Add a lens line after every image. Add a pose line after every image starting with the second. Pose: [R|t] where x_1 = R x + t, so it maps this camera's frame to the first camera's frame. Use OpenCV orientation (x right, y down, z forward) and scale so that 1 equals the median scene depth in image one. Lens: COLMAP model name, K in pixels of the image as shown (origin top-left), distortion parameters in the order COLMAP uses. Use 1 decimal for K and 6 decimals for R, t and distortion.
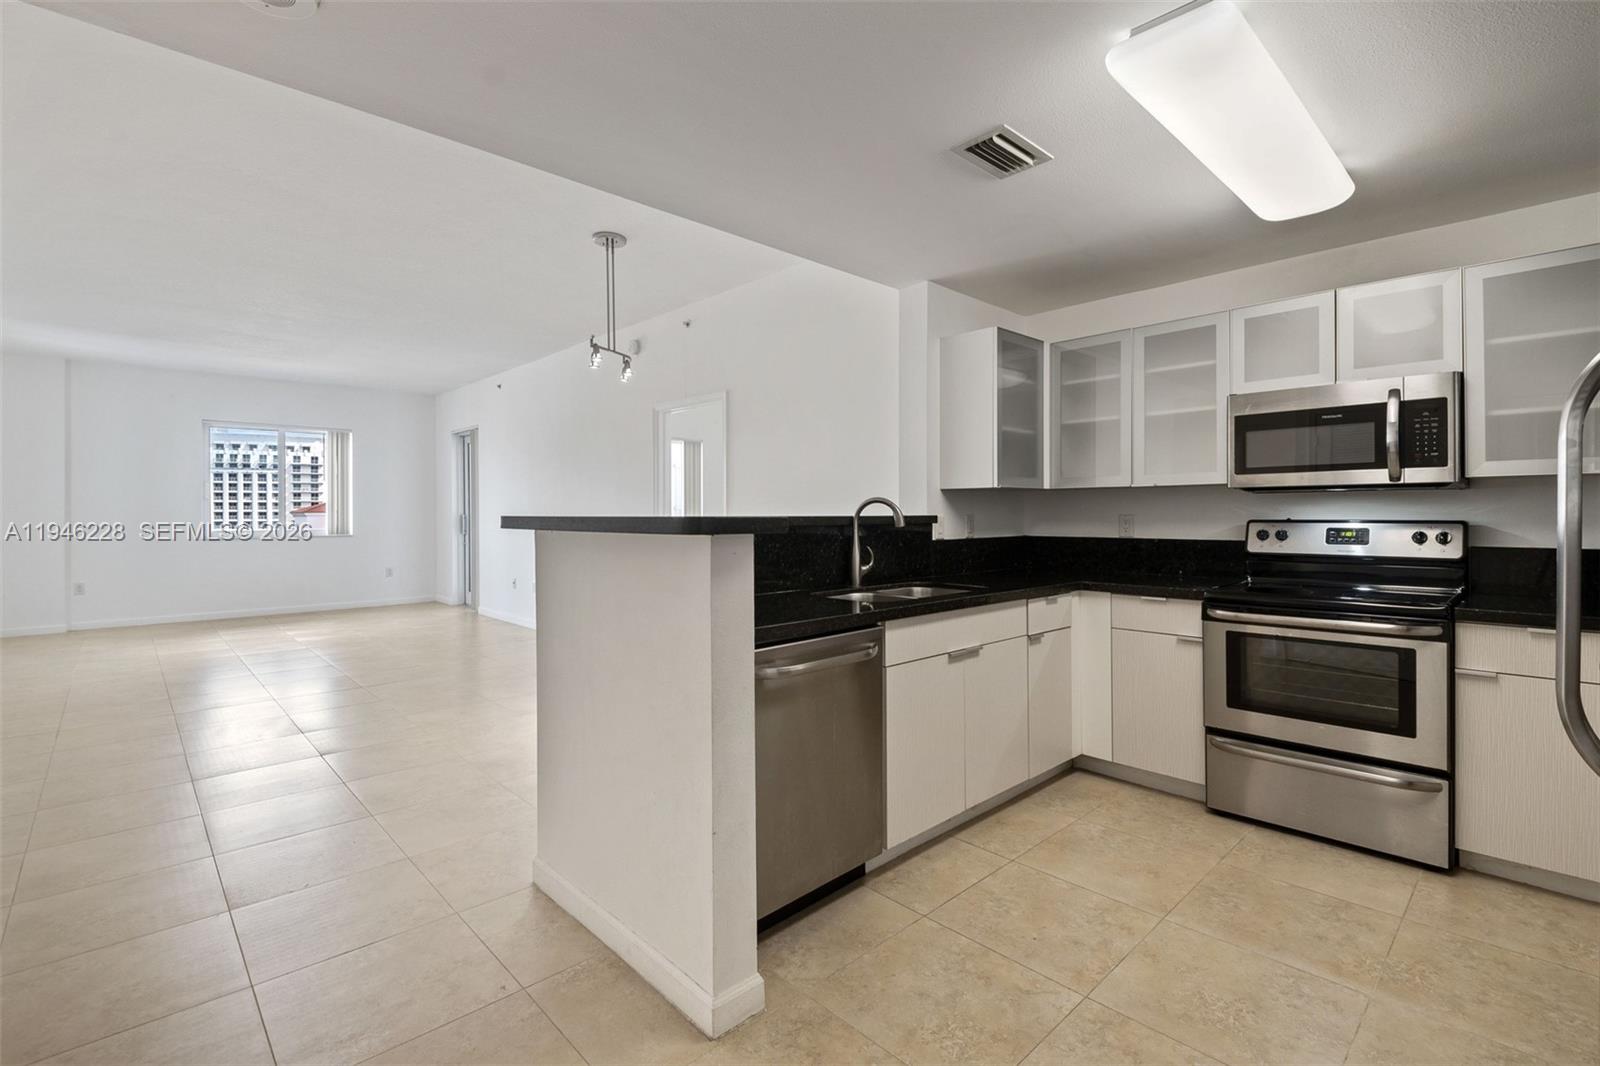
lens RADIAL K [[706.1, 0, 805.8], [0, 706.1, 511.2], [0, 0, 1]] dist [0.035549, -0.030974]
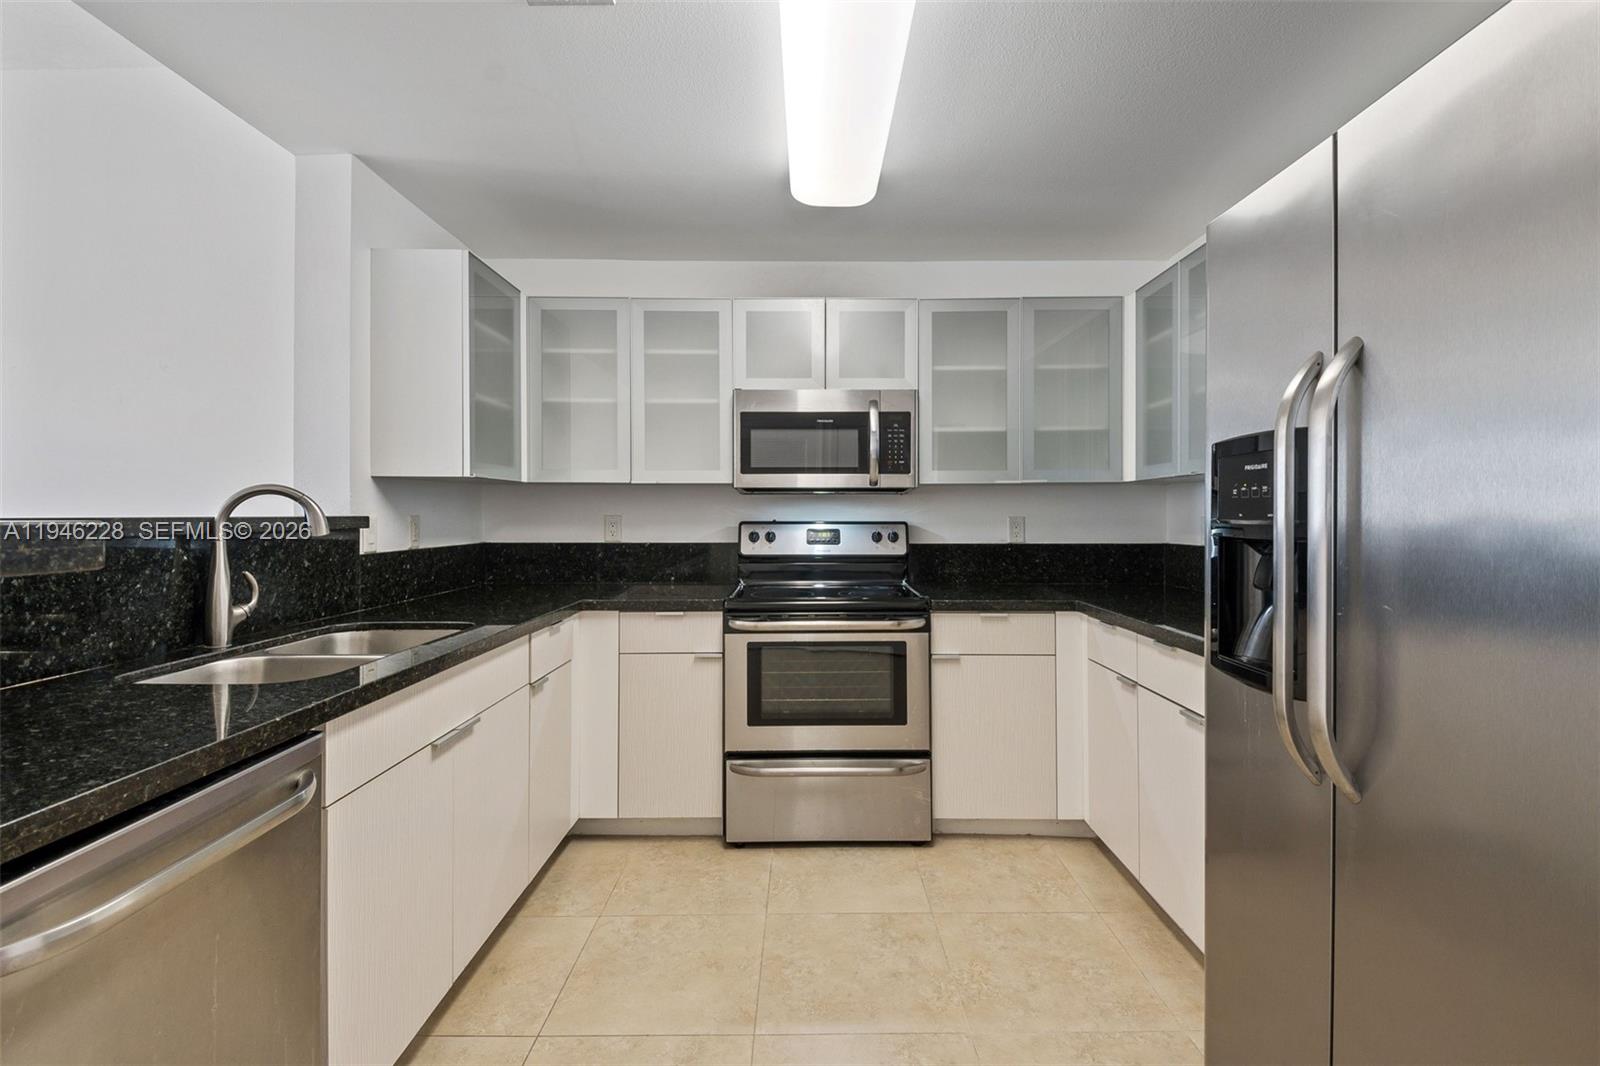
lens RADIAL K [[706.1, 0, 805.8], [0, 706.1, 511.2], [0, 0, 1]] dist [0.035549, -0.030974]
pose [[0.681614, 0.007462, 0.731674, -0.024137], [-0.006148, 0.999971, -0.004470, 0.002184], [-0.731686, -0.001451, 0.681640, 0.303971]]
